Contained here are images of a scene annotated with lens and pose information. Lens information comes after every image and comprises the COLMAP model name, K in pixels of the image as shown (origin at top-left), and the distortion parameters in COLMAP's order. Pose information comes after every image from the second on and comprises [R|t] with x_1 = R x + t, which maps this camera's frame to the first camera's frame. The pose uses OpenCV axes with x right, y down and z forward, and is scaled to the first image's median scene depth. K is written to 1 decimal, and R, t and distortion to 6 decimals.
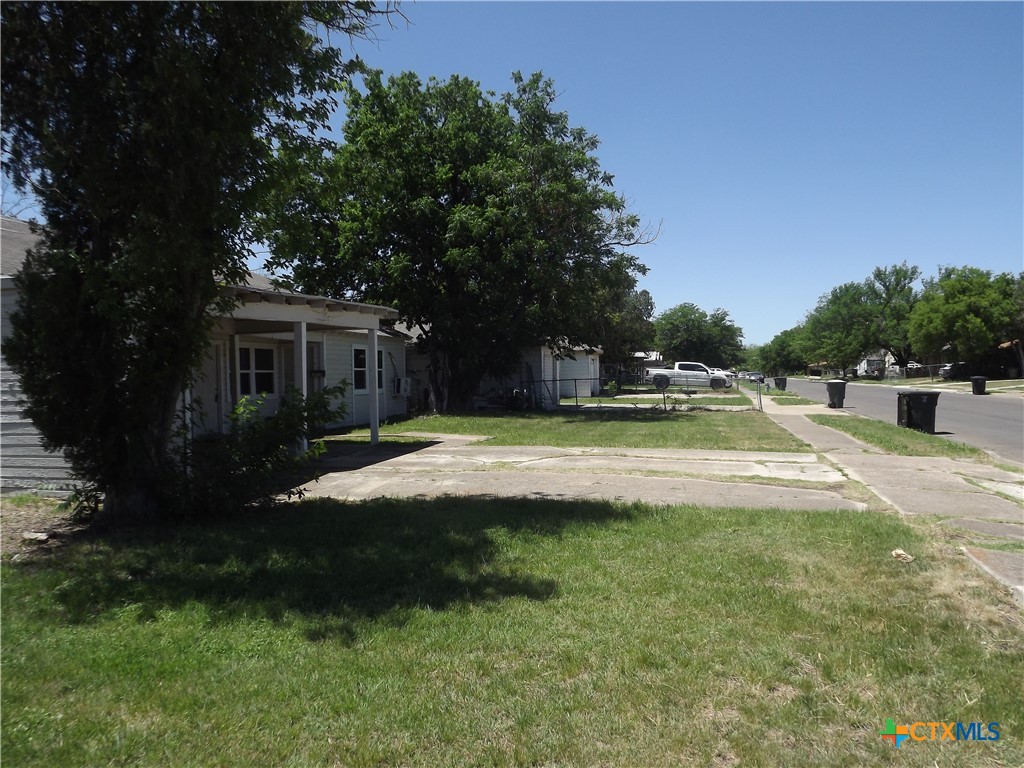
lens RADIAL K [[733.1, 0, 514.8], [0, 733.1, 386.4], [0, 0, 1]] dist [-0.069904, 0.020842]
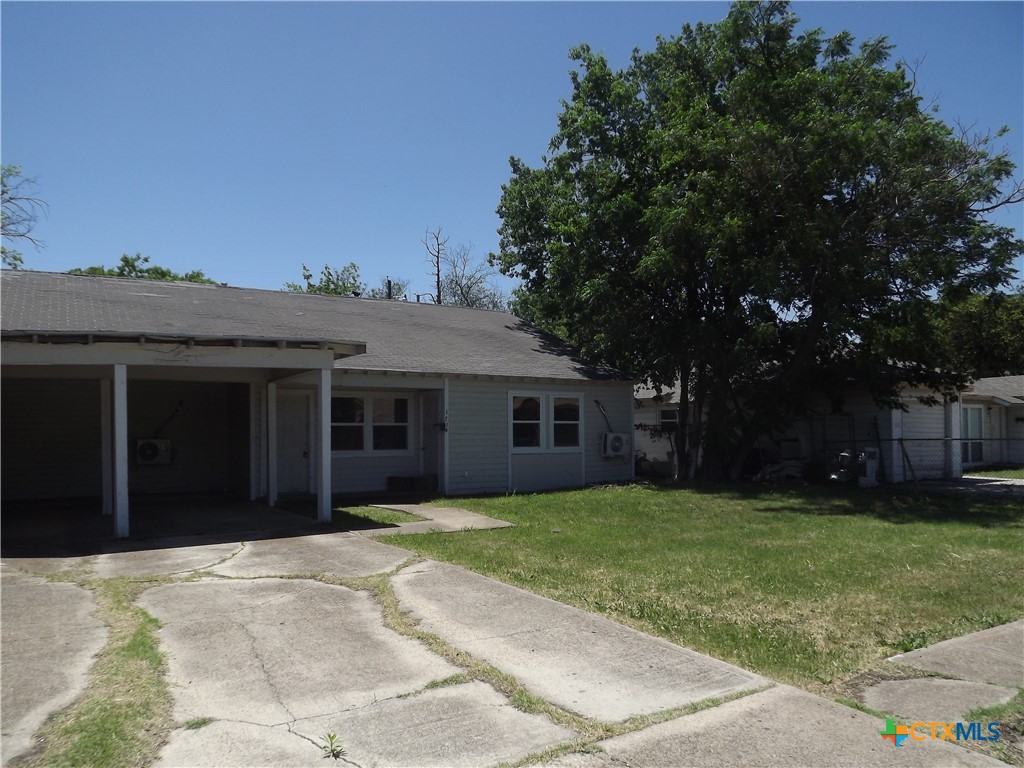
lens RADIAL K [[733.1, 0, 514.8], [0, 733.1, 386.4], [0, 0, 1]] dist [-0.069904, 0.020842]
pose [[0.705912, -0.022402, -0.707945, 0.286475], [-0.021730, 0.998344, -0.053258, -0.016228], [0.707966, 0.052979, 0.704256, 0.350241]]
